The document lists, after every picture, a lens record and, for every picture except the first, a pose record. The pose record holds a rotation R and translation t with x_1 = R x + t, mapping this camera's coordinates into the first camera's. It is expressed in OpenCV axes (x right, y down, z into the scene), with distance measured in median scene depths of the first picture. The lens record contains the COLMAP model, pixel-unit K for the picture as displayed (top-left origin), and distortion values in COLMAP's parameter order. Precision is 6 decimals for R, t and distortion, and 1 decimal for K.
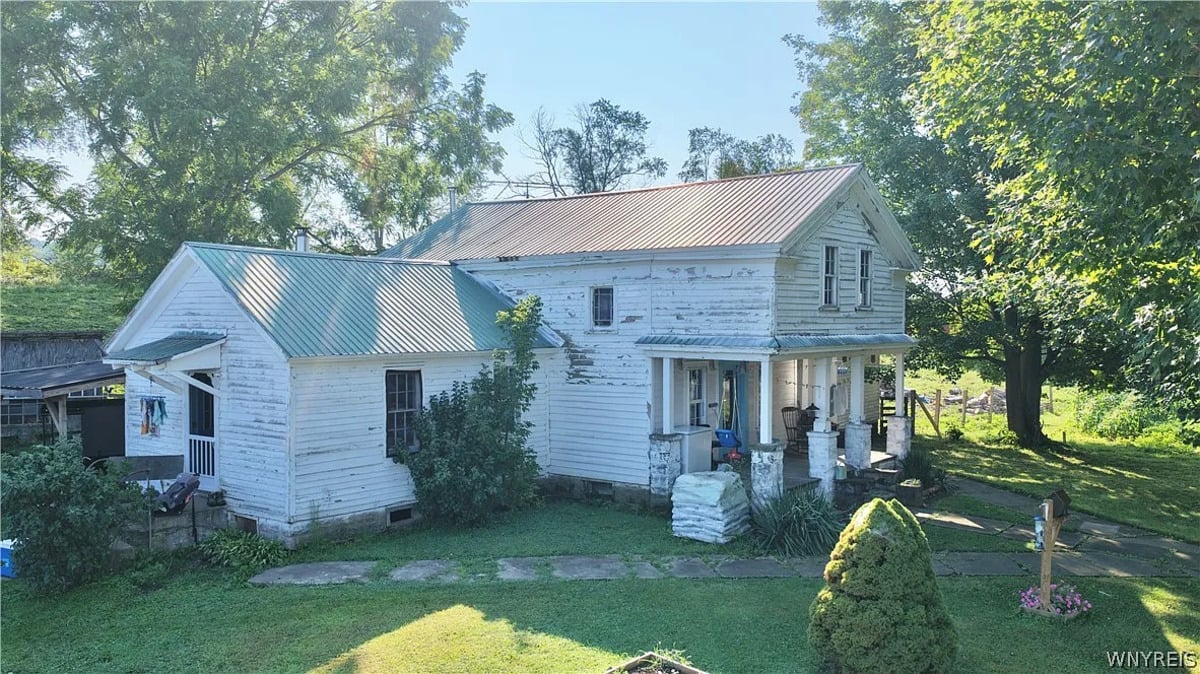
lens RADIAL K [[986.6, 0, 603.0], [0, 986.6, 342.6], [0, 0, 1]] dist [-0.007749, 0.017478]
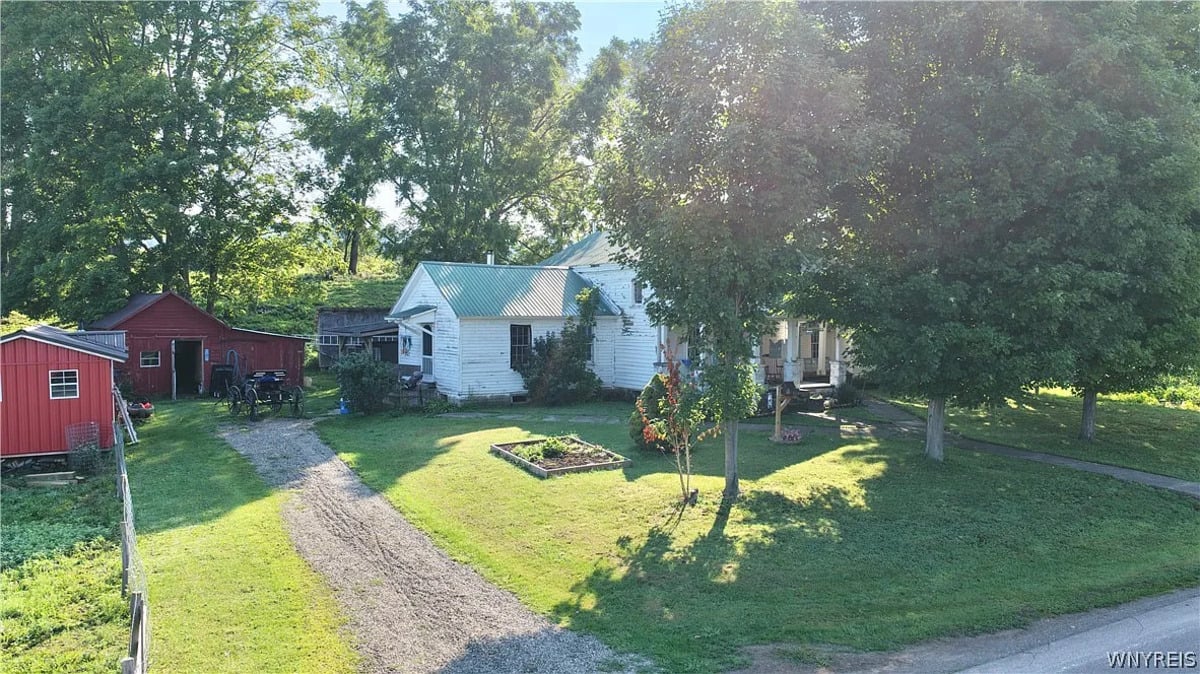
lens RADIAL K [[986.6, 0, 607.4], [0, 986.6, 344.3], [0, 0, 1]] dist [-0.007749, 0.017478]
pose [[0.948834, 0.014101, -0.315460, 0.594586], [-0.009840, 0.999838, 0.015097, 0.036321], [0.315621, -0.011221, 0.948819, -0.828253]]
